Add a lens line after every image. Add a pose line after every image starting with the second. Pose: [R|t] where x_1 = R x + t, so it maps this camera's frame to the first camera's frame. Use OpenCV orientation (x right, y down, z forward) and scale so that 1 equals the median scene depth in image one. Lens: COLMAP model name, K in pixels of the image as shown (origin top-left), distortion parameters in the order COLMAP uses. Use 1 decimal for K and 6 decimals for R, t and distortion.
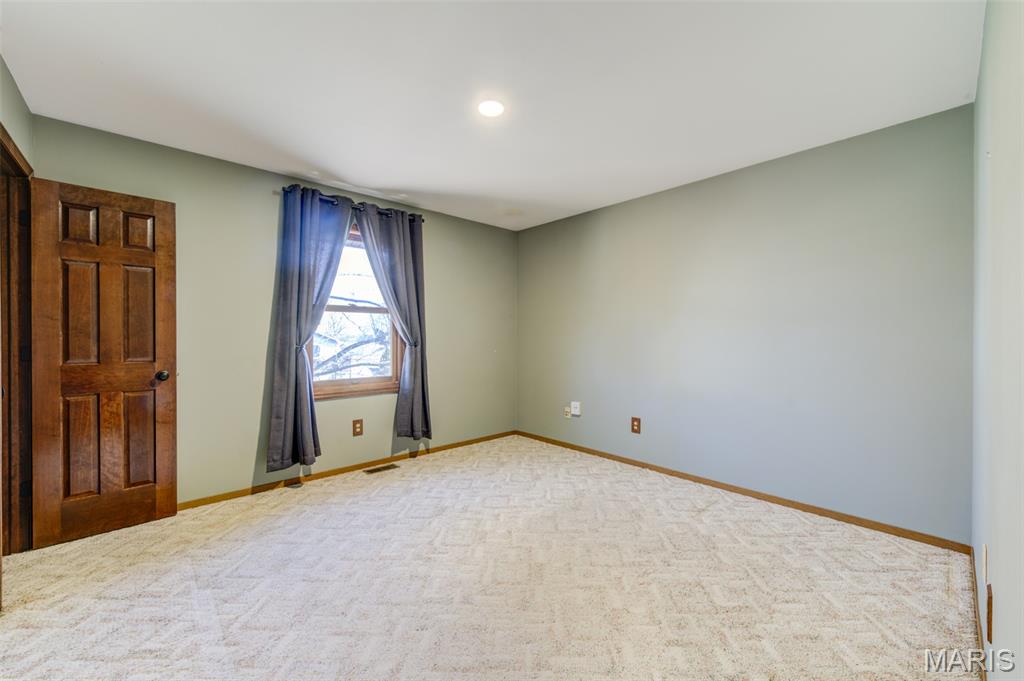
lens RADIAL K [[401.8, 0, 512.4], [0, 401.8, 336.8], [0, 0, 1]] dist [0.010481, -0.003865]
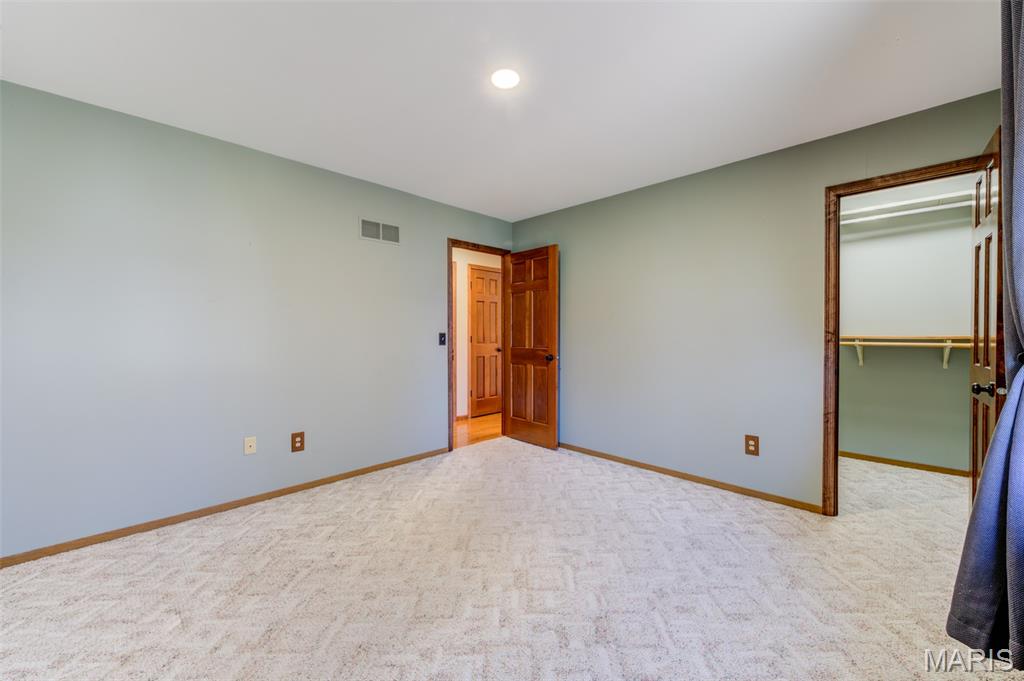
lens RADIAL K [[401.8, 0, 511.6], [0, 401.8, 336.6], [0, 0, 1]] dist [0.010481, -0.003865]
pose [[-0.999035, 0.000500, -0.043915, -0.027615], [0.000043, 0.999946, 0.010409, -0.002787], [0.043918, 0.010397, -0.998981, 2.020445]]
